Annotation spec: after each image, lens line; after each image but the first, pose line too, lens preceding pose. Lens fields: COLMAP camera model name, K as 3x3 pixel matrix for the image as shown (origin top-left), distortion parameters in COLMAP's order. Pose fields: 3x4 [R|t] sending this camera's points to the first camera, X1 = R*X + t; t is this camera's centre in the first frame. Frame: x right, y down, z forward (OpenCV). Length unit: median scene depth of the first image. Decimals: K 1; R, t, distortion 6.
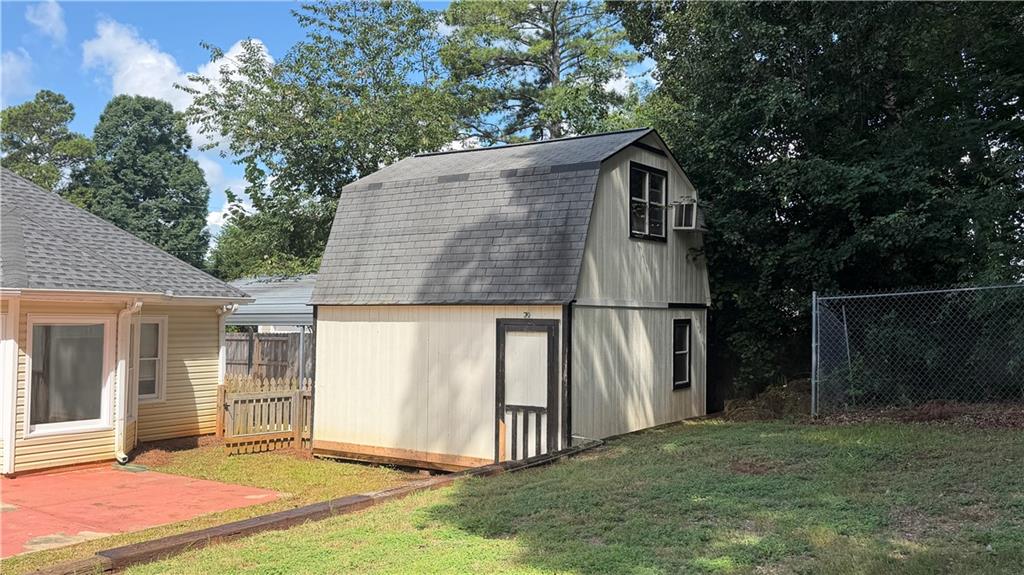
lens RADIAL K [[913.0, 0, 512.5], [0, 913.0, 286.8], [0, 0, 1]] dist [0.074060, -0.005437]
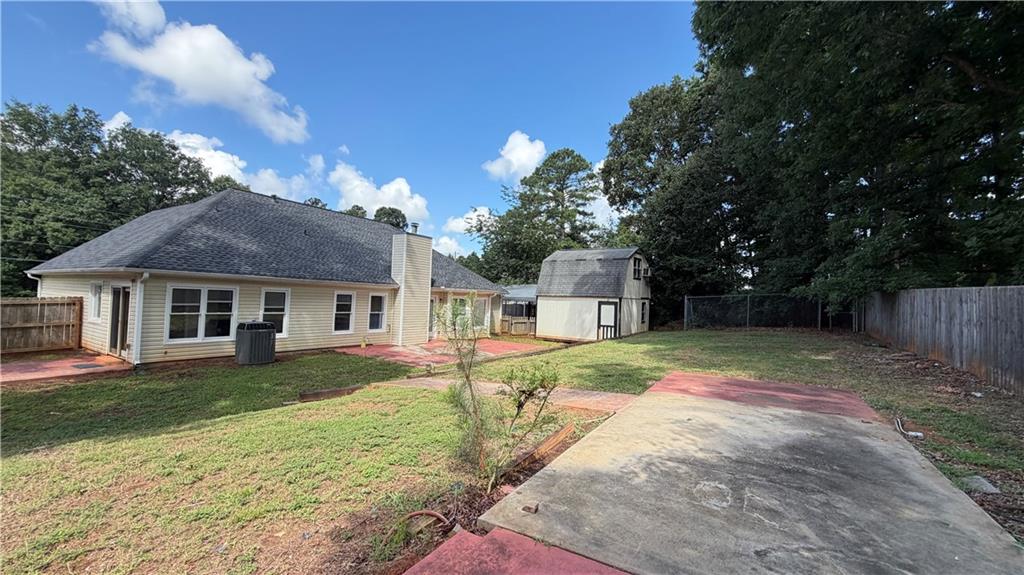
lens RADIAL K [[410.9, 0, 513.0], [0, 410.9, 290.2], [0, 0, 1]] dist [0.000902, 0.000557]
pose [[0.999671, 0.025527, 0.002377, -0.333092], [-0.025557, 0.999579, 0.013716, -0.019321], [-0.002026, -0.013772, 0.999903, -0.572415]]
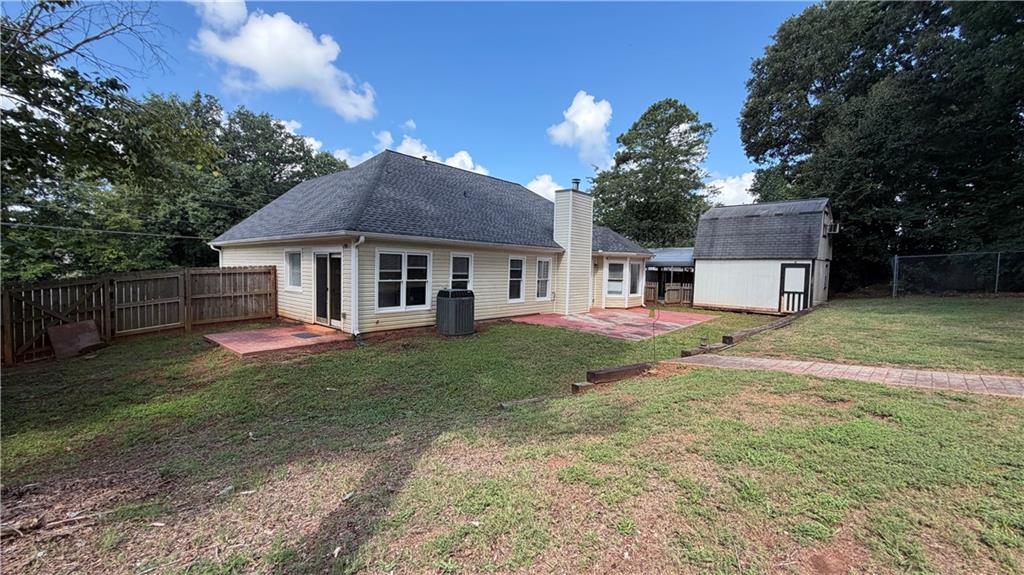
lens RADIAL K [[410.9, 0, 510.7], [0, 410.9, 288.0], [0, 0, 1]] dist [0.000902, 0.000557]
pose [[0.988450, 0.017127, -0.150575, -0.656071], [-0.004315, 0.996371, 0.085008, 0.003781], [0.151485, -0.083376, 0.984937, -0.466536]]
